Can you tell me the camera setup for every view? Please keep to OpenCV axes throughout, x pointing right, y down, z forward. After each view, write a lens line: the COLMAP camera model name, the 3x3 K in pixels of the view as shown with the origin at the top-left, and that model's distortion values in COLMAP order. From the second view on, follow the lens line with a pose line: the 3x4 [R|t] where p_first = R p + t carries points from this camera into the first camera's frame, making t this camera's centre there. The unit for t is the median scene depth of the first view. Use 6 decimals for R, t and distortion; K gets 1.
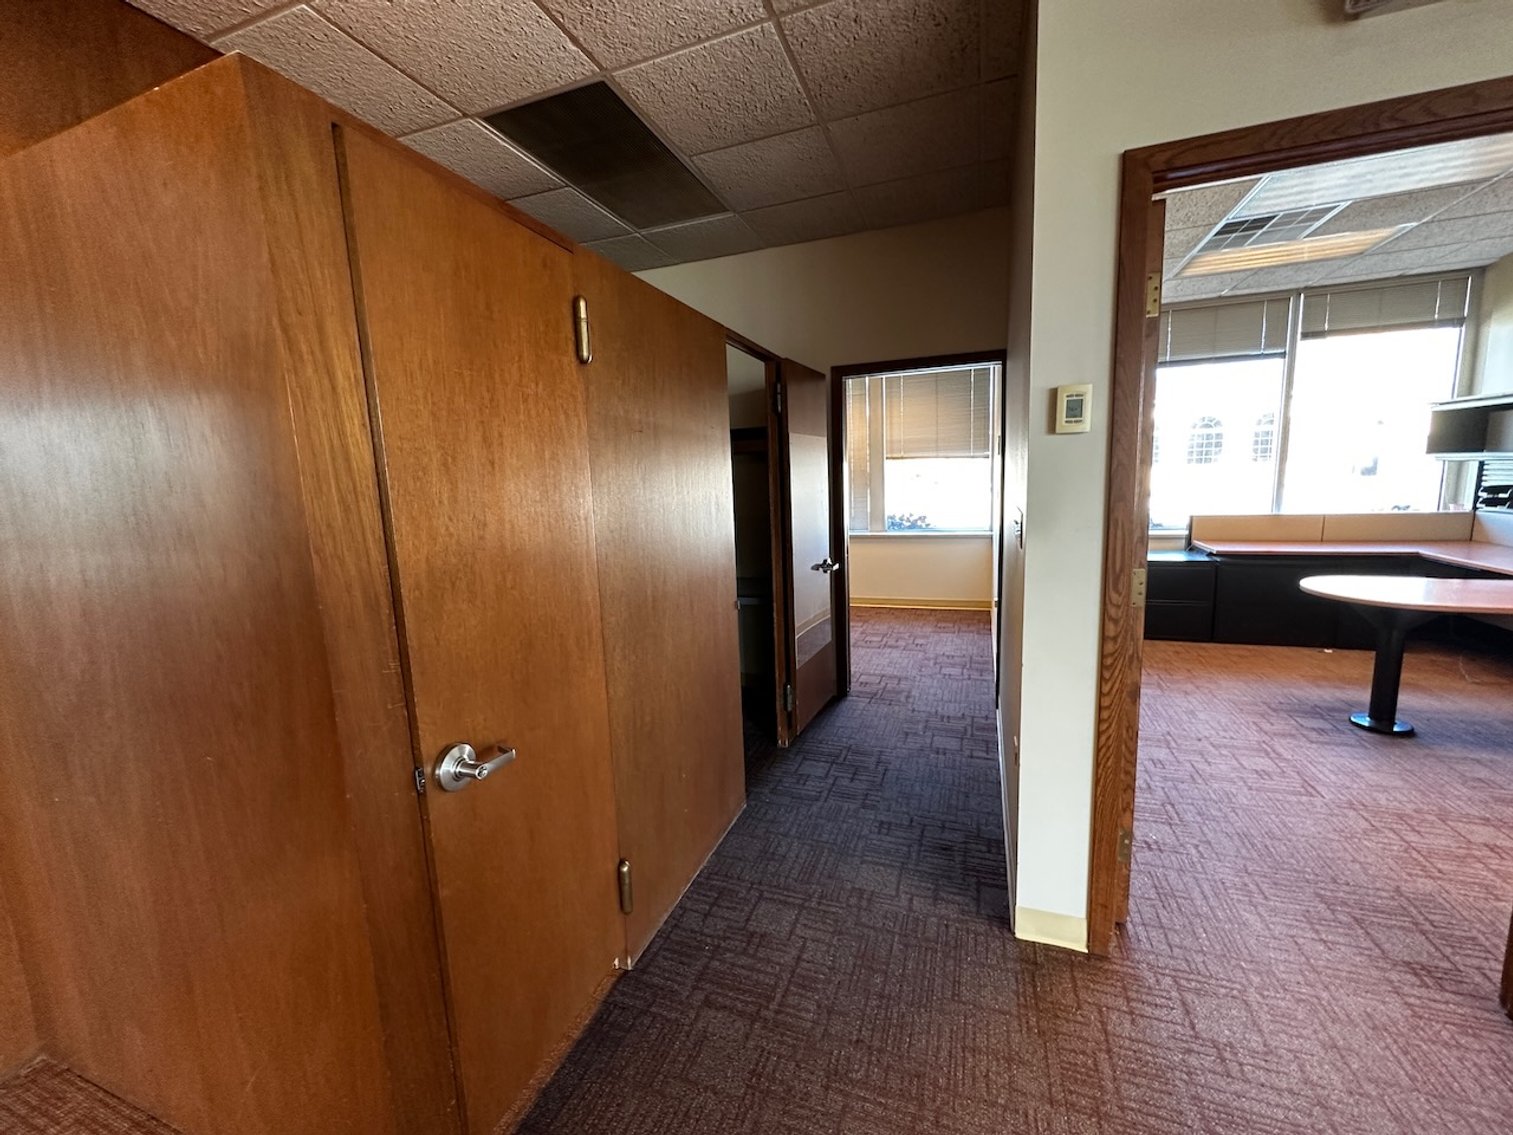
lens RADIAL K [[602.0, 0, 756.5], [0, 602.0, 567.5], [0, 0, 1]] dist [-0.000903, 0.000048]
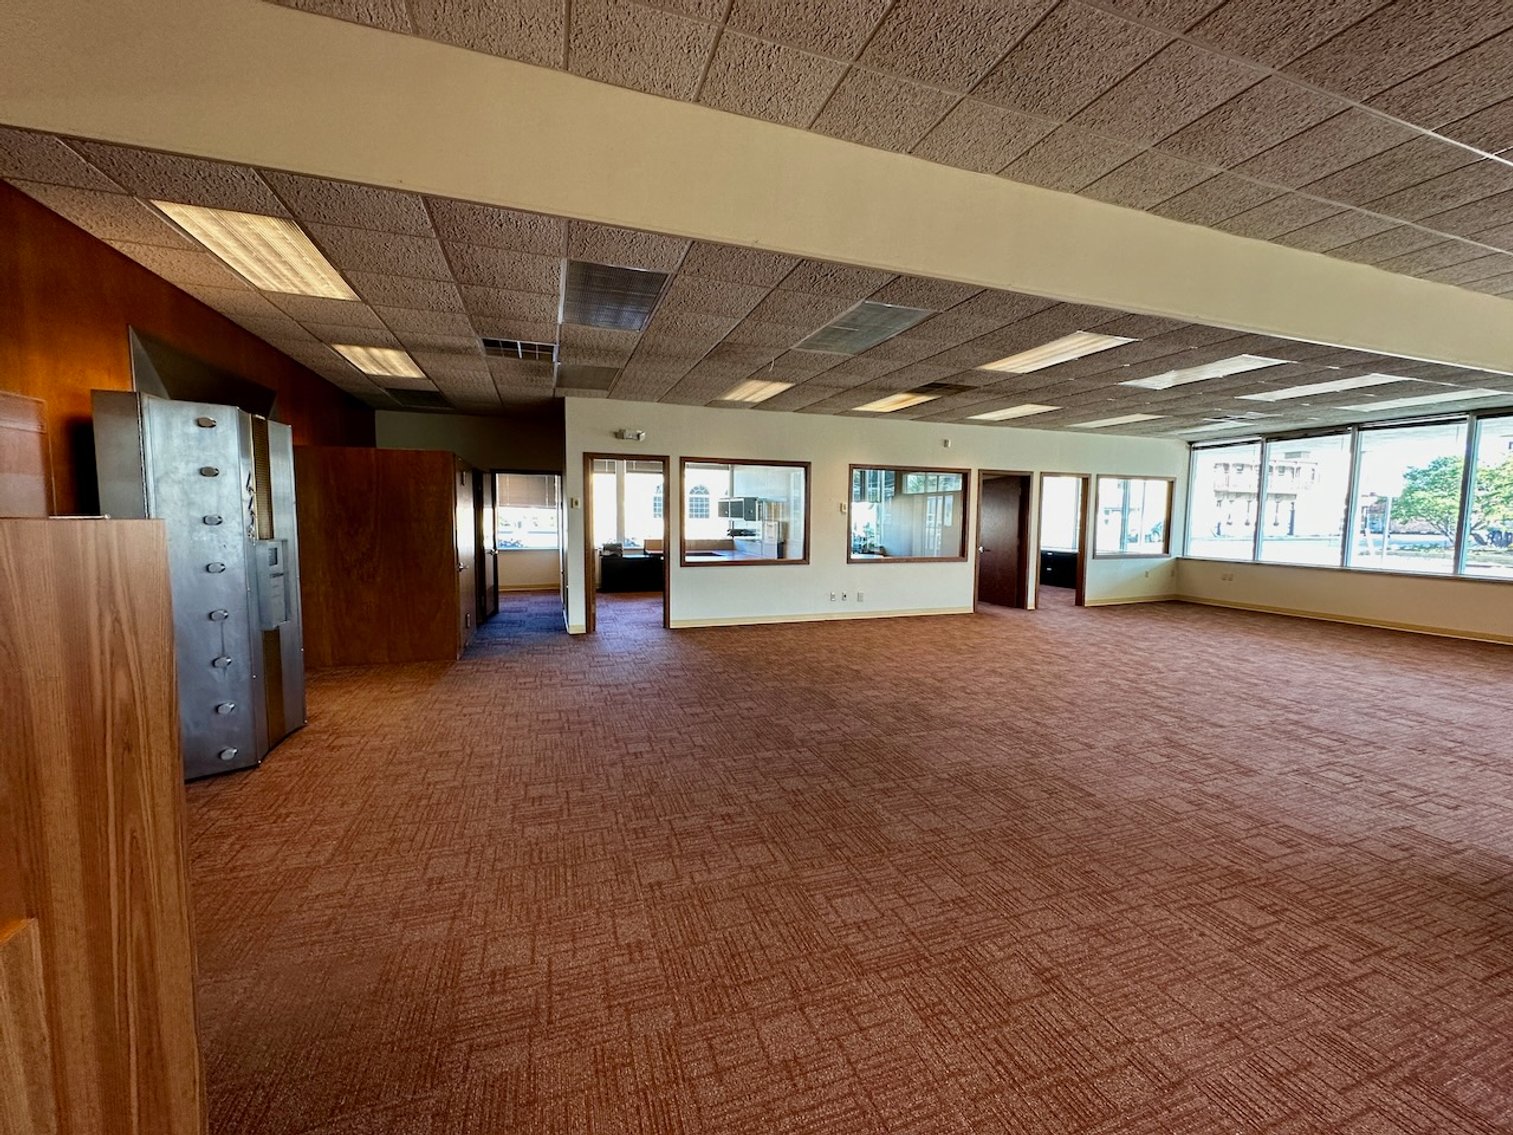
lens RADIAL K [[602.0, 0, 756.5], [0, 602.0, 567.5], [0, 0, 1]] dist [-0.000903, 0.000048]
pose [[0.773526, -0.017018, 0.633536, -0.399771], [0.065026, 0.996495, -0.052627, 0.167894], [-0.630420, 0.081905, 0.771921, -1.038064]]
